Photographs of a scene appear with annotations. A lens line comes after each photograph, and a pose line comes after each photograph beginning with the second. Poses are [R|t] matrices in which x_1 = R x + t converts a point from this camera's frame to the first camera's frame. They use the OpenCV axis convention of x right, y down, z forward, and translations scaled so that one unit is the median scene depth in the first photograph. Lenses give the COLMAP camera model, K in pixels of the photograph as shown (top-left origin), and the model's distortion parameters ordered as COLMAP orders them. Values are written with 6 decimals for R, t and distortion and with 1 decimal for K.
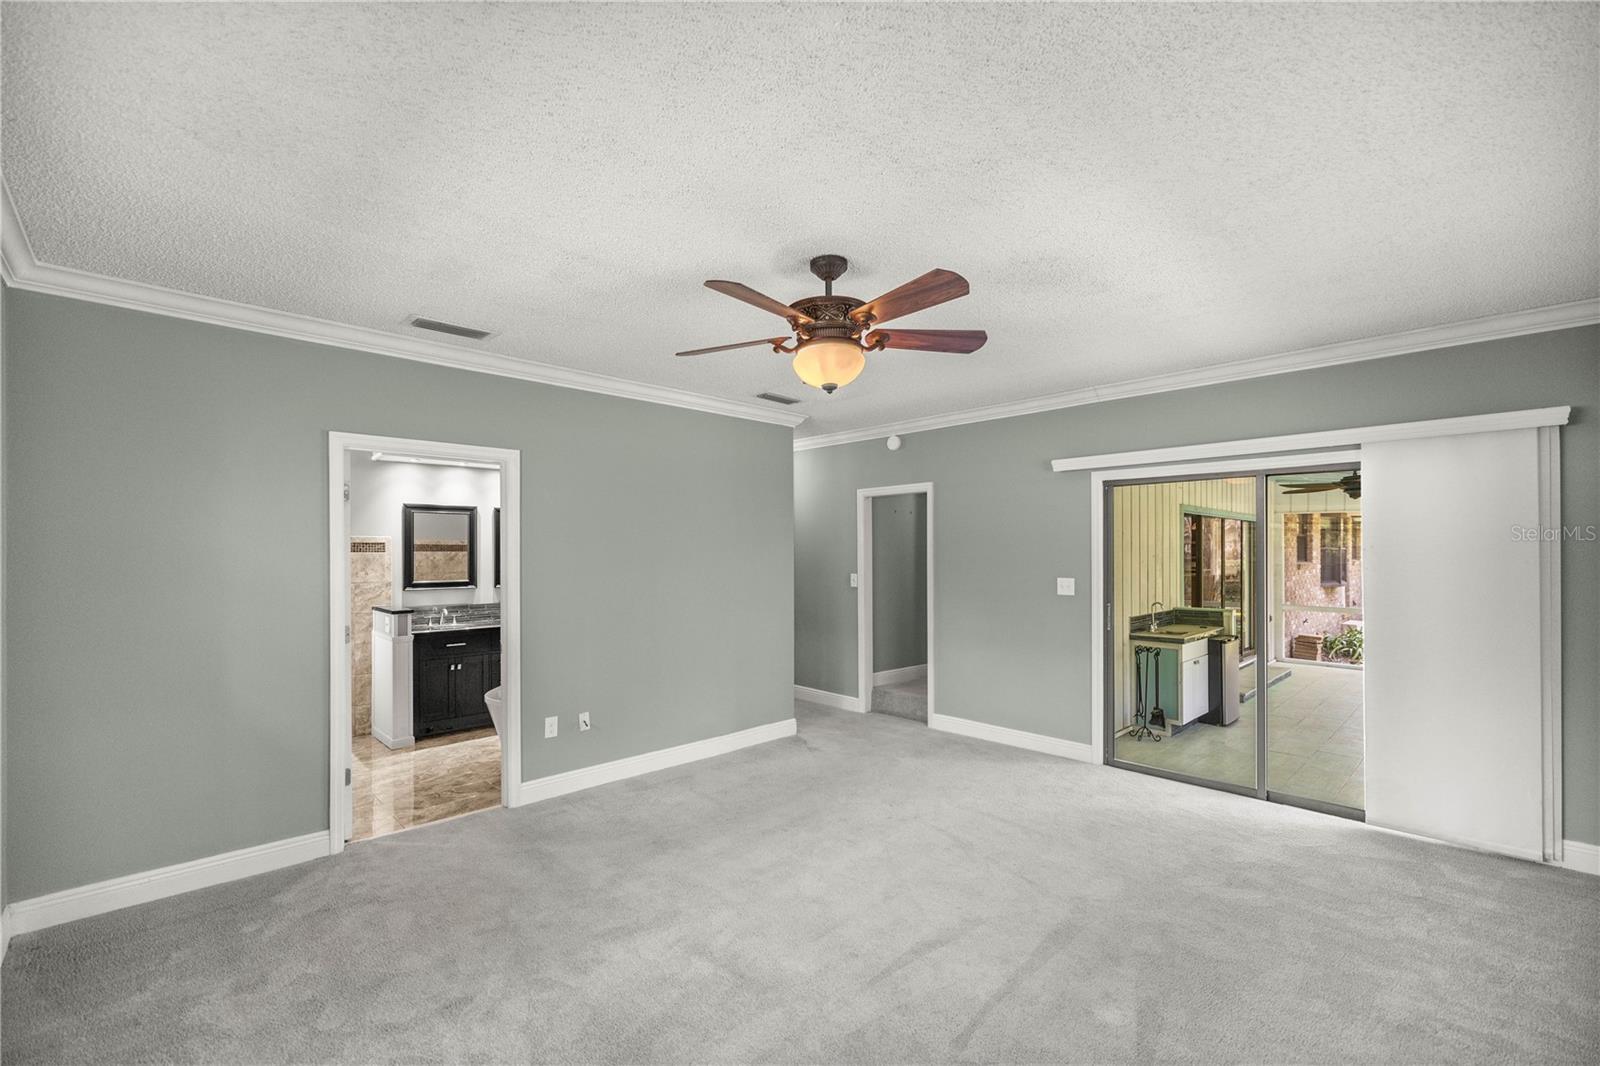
lens RADIAL K [[673.5, 0, 792.1], [0, 673.5, 542.4], [0, 0, 1]] dist [0.000451, -0.000149]
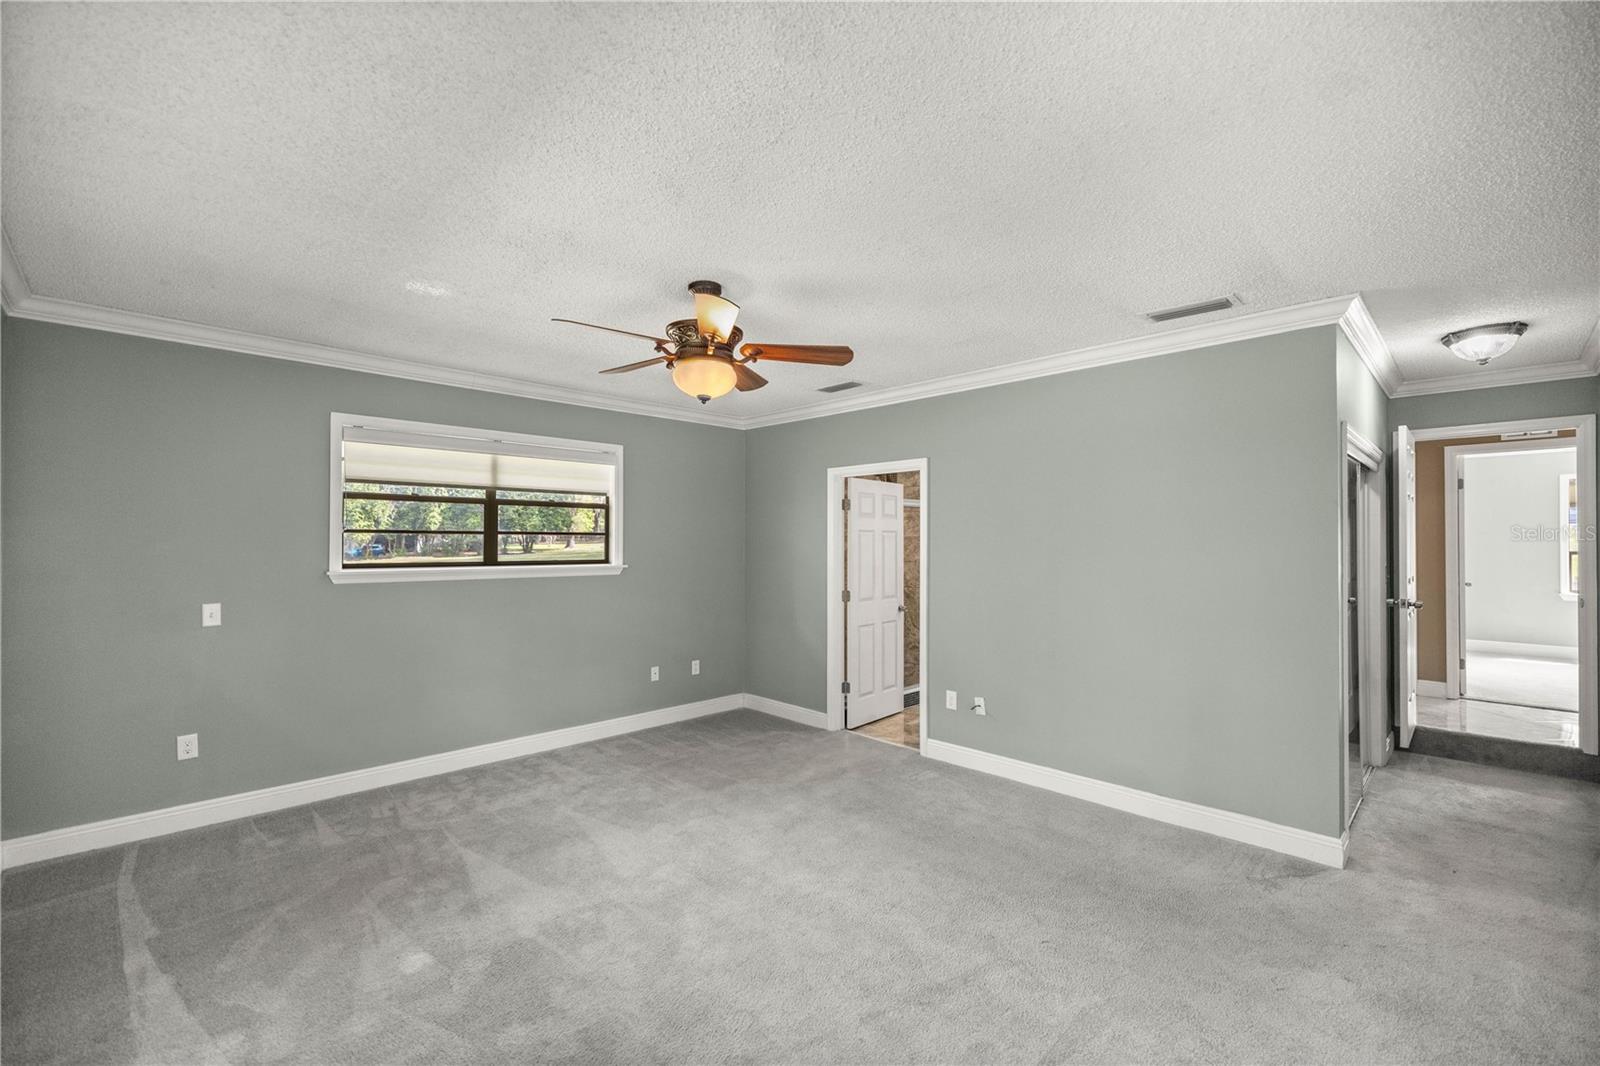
lens RADIAL K [[673.5, 0, 792.1], [0, 673.5, 542.4], [0, 0, 1]] dist [0.000451, -0.000149]
pose [[0.014582, 0.005800, -0.999877, 0.833362], [0.019256, 0.999796, 0.006080, -0.000367], [0.999708, -0.019342, 0.014467, 0.800583]]
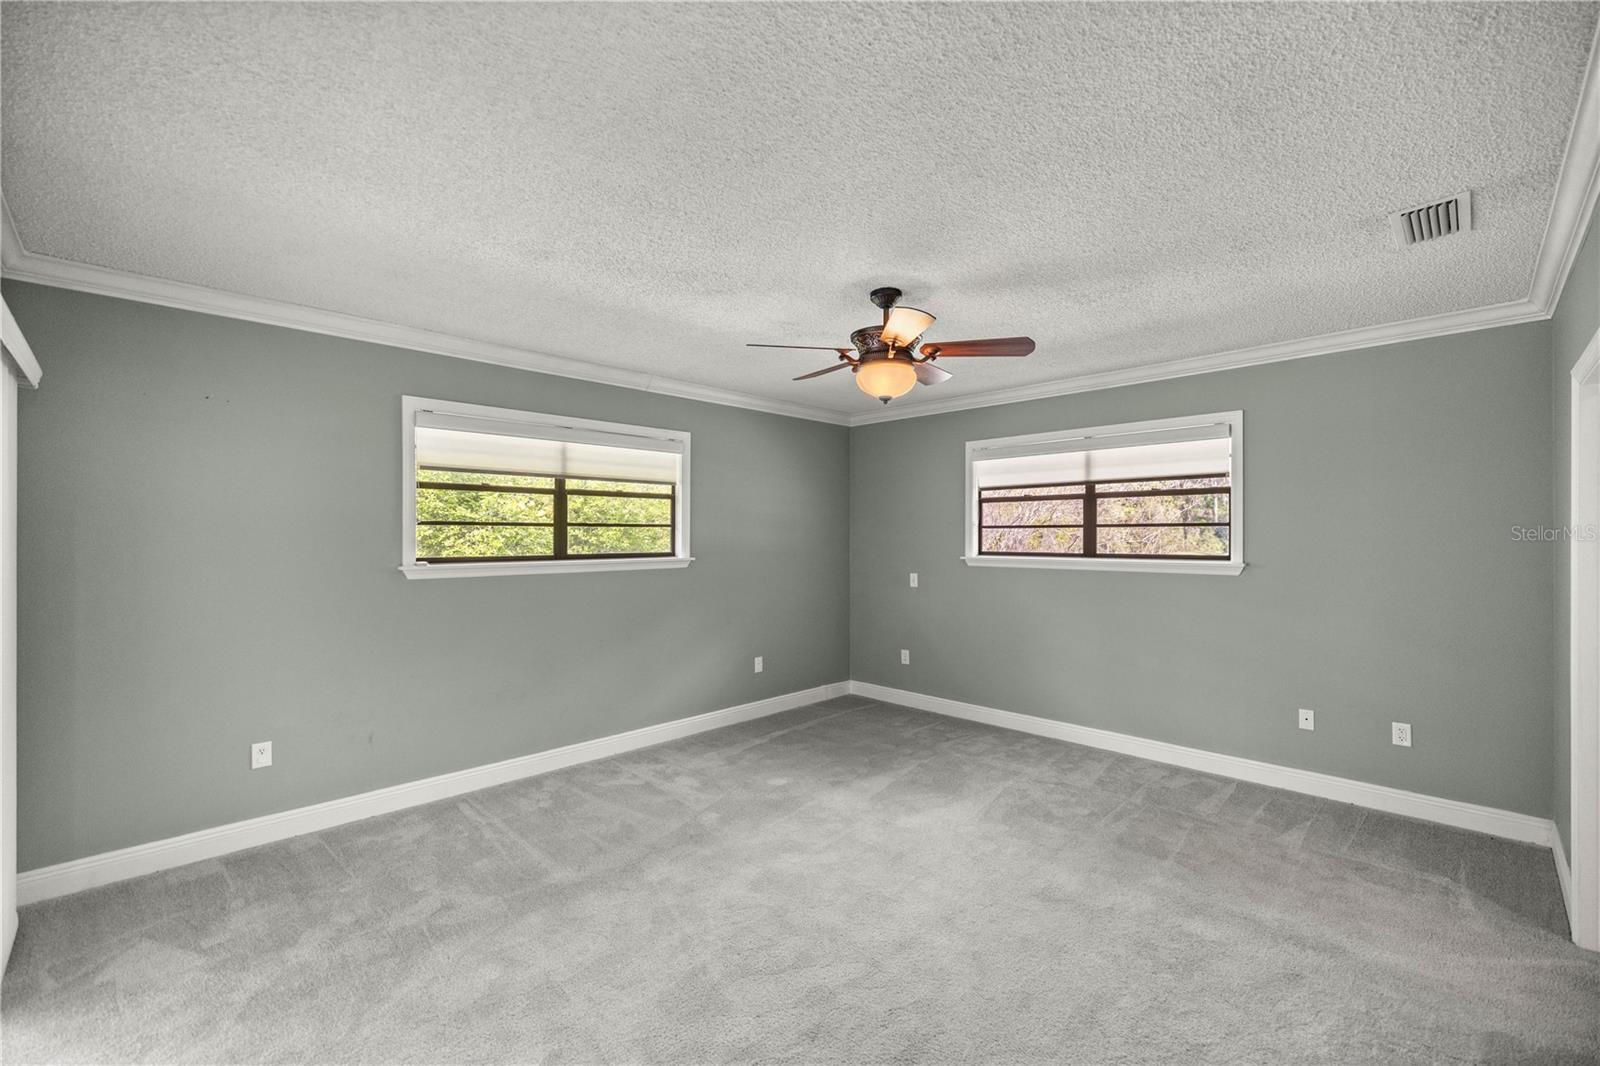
lens RADIAL K [[673.5, 0, 792.1], [0, 673.5, 542.4], [0, 0, 1]] dist [0.000451, -0.000149]
pose [[-0.999795, 0.009568, -0.017854, 0.179264], [0.009735, 0.999910, -0.009275, 0.016659], [0.017764, -0.009447, -0.999798, 1.546769]]
